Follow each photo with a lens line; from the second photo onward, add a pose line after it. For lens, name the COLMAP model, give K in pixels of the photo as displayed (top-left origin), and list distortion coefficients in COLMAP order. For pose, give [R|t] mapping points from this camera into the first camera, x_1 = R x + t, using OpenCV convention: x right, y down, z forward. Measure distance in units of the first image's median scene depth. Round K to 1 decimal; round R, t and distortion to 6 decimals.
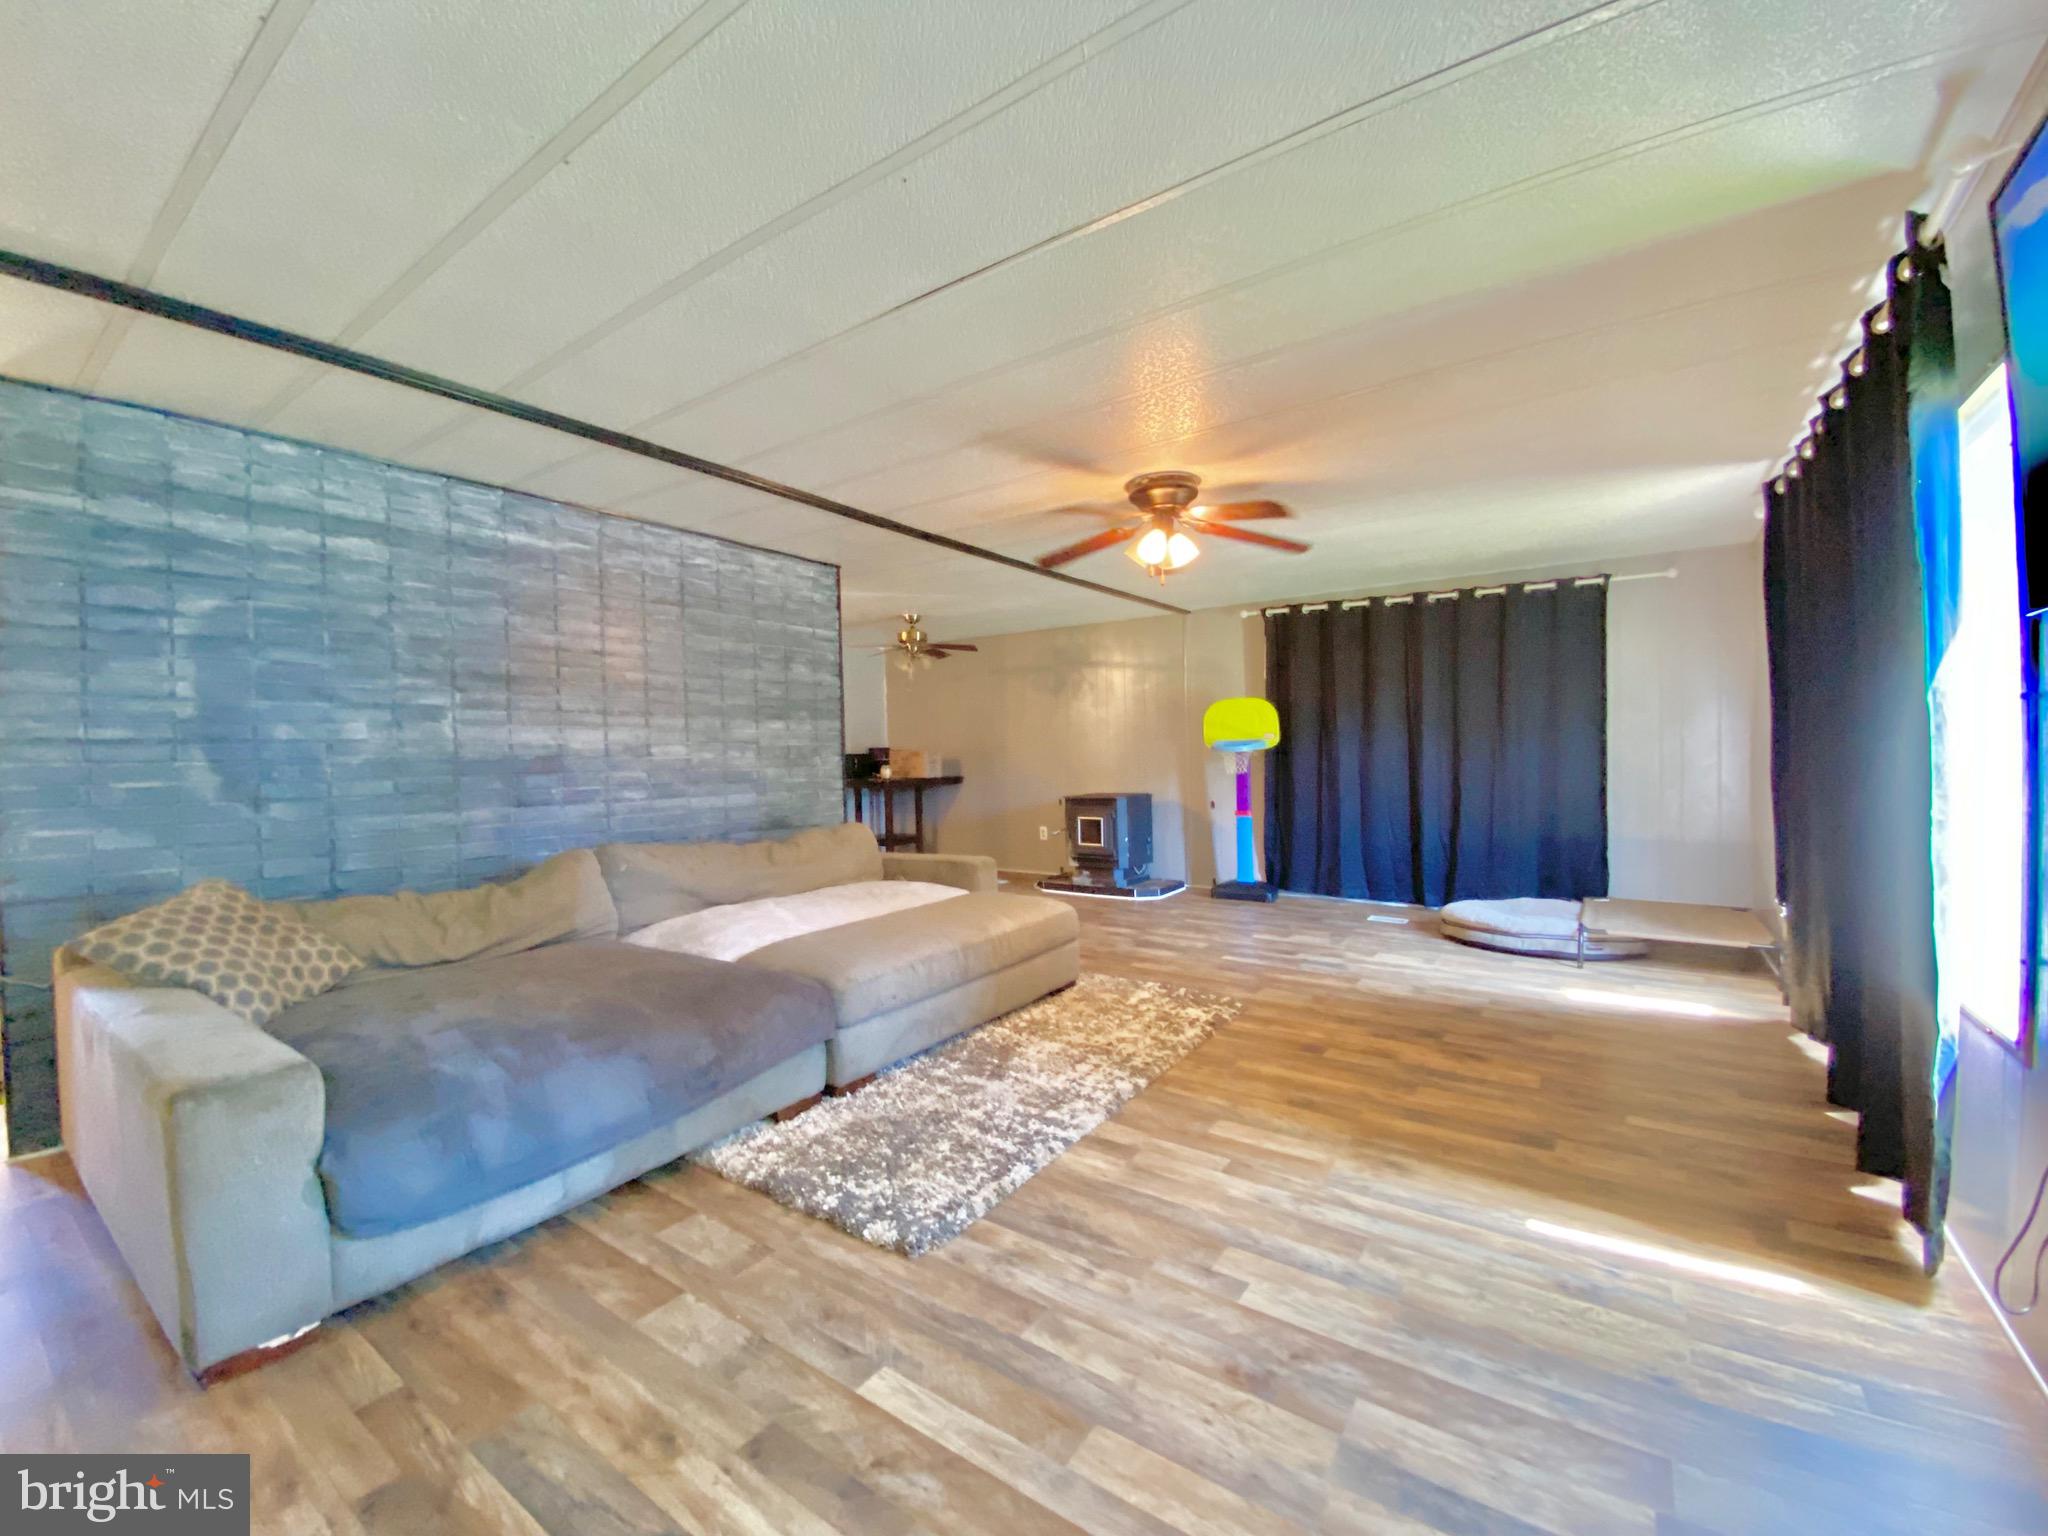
lens RADIAL K [[851.9, 0, 1011.3], [0, 851.9, 765.9], [0, 0, 1]] dist [0.023902, -0.021292]
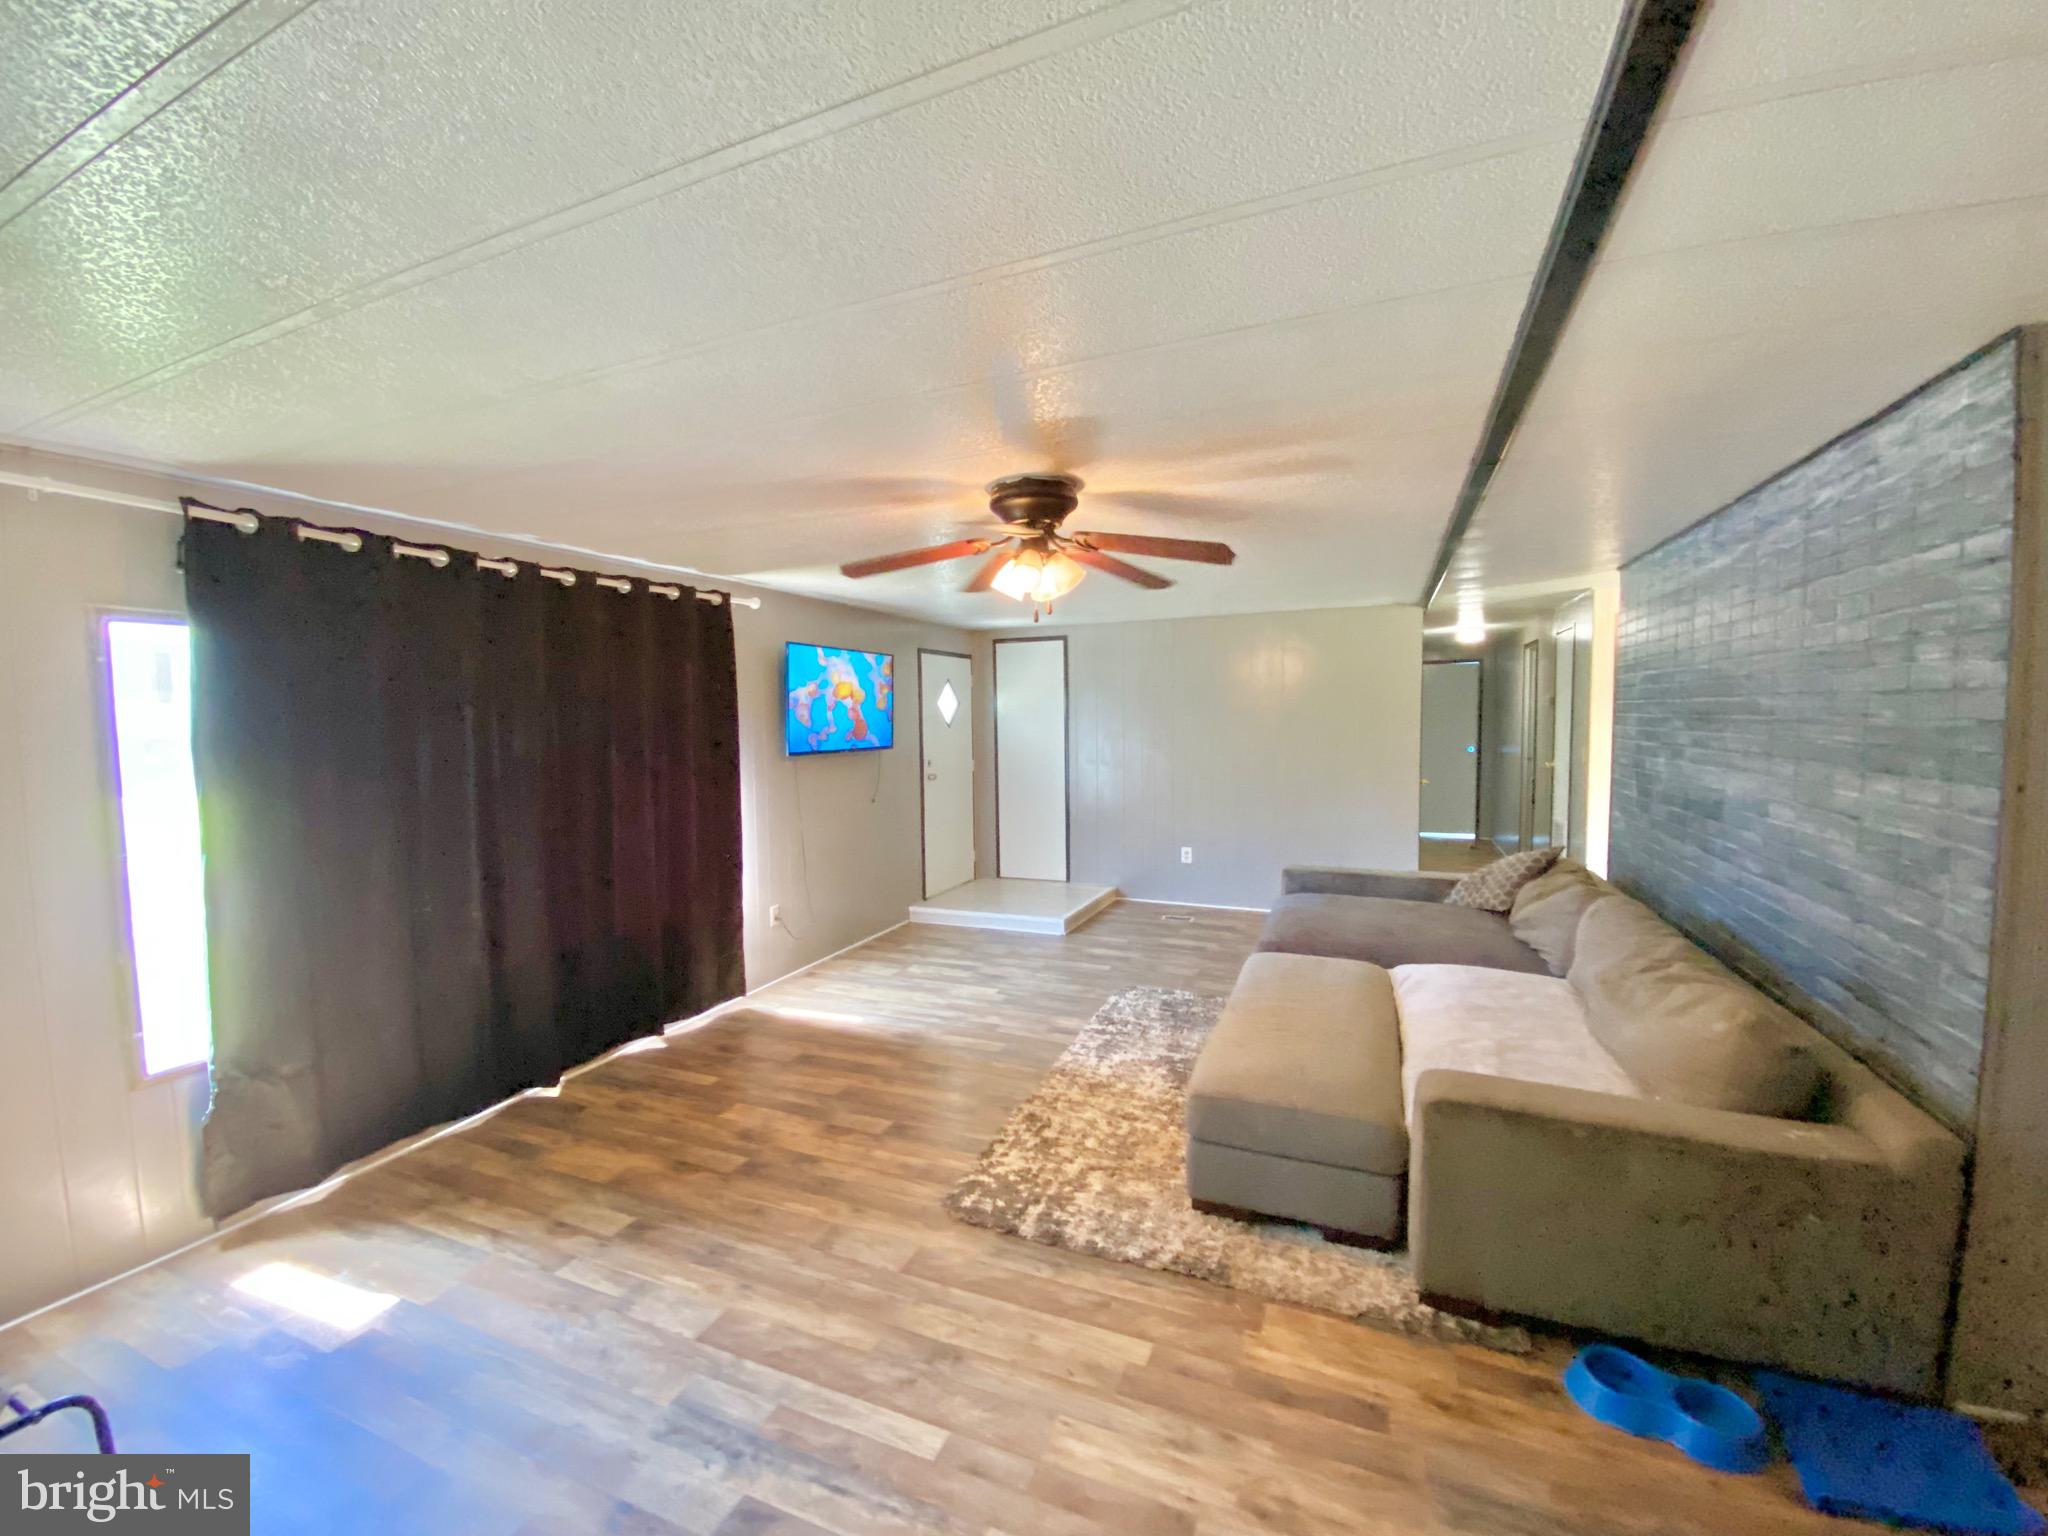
lens RADIAL K [[821.5, 0, 1031.2], [0, 821.5, 775.9], [0, 0, 1]] dist [-0.007939, -0.000364]
pose [[-0.972563, 0.048727, -0.227479, 0.359901], [0.029801, 0.995857, 0.085906, -0.138264], [0.230722, 0.076770, -0.969986, 1.737912]]
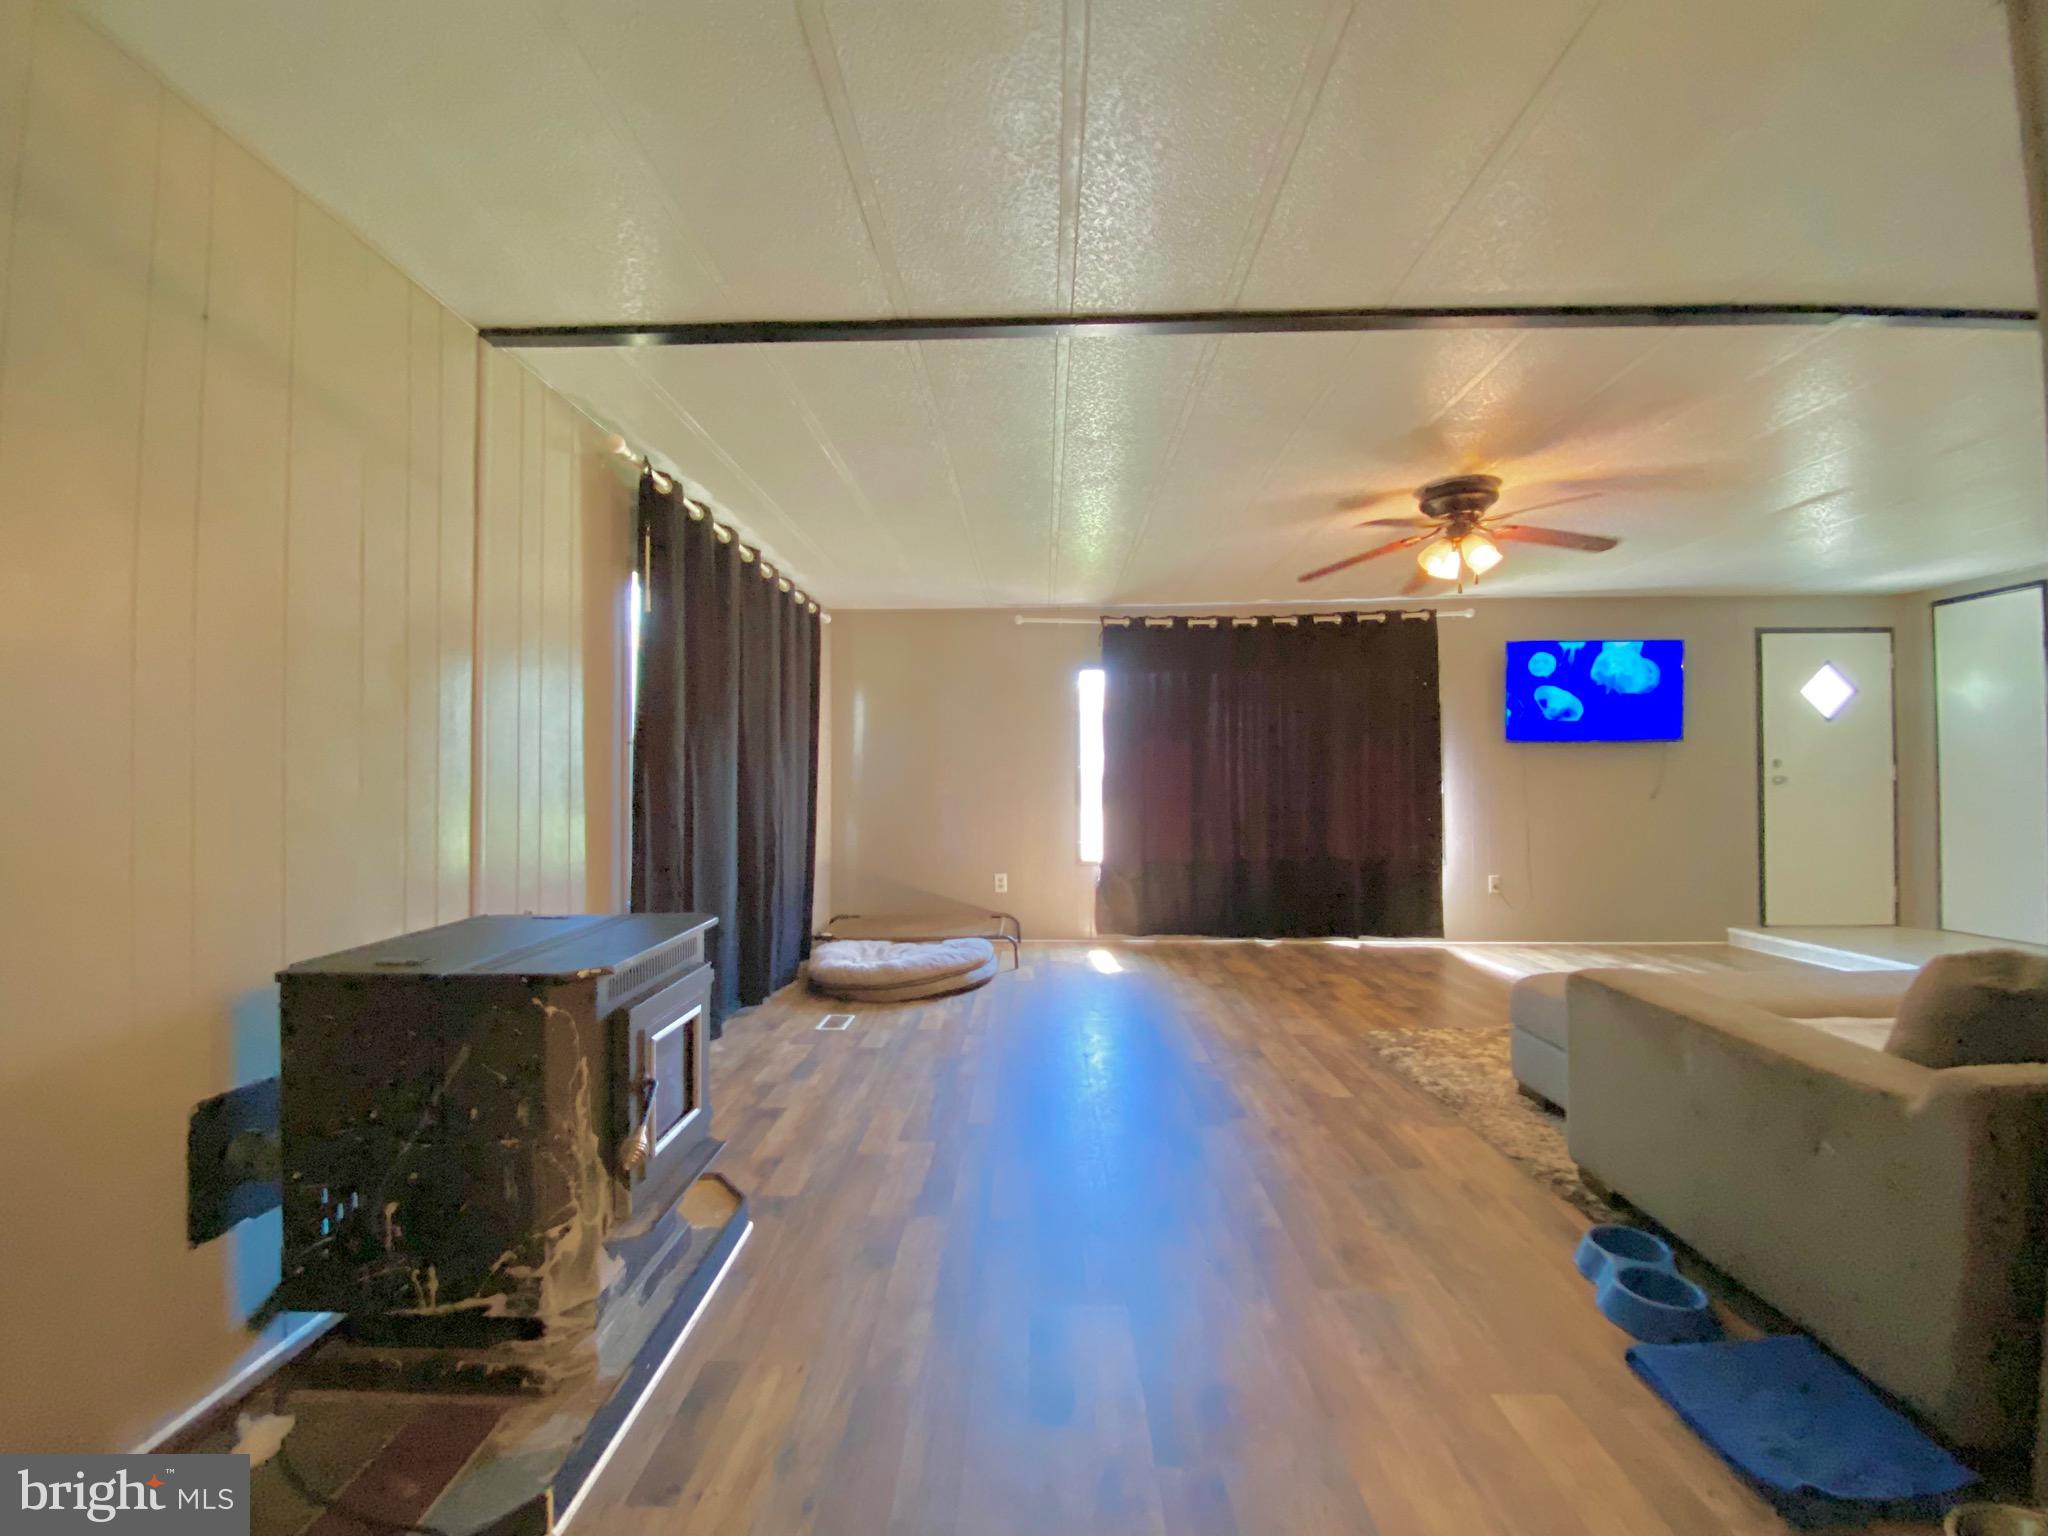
lens RADIAL K [[851.9, 0, 1011.3], [0, 851.9, 765.9], [0, 0, 1]] dist [0.023902, -0.021292]
pose [[-0.559348, 0.045474, 0.827685, -0.328802], [0.026033, 0.998965, -0.037292, 0.005676], [-0.828524, 0.000688, -0.559953, 1.969234]]
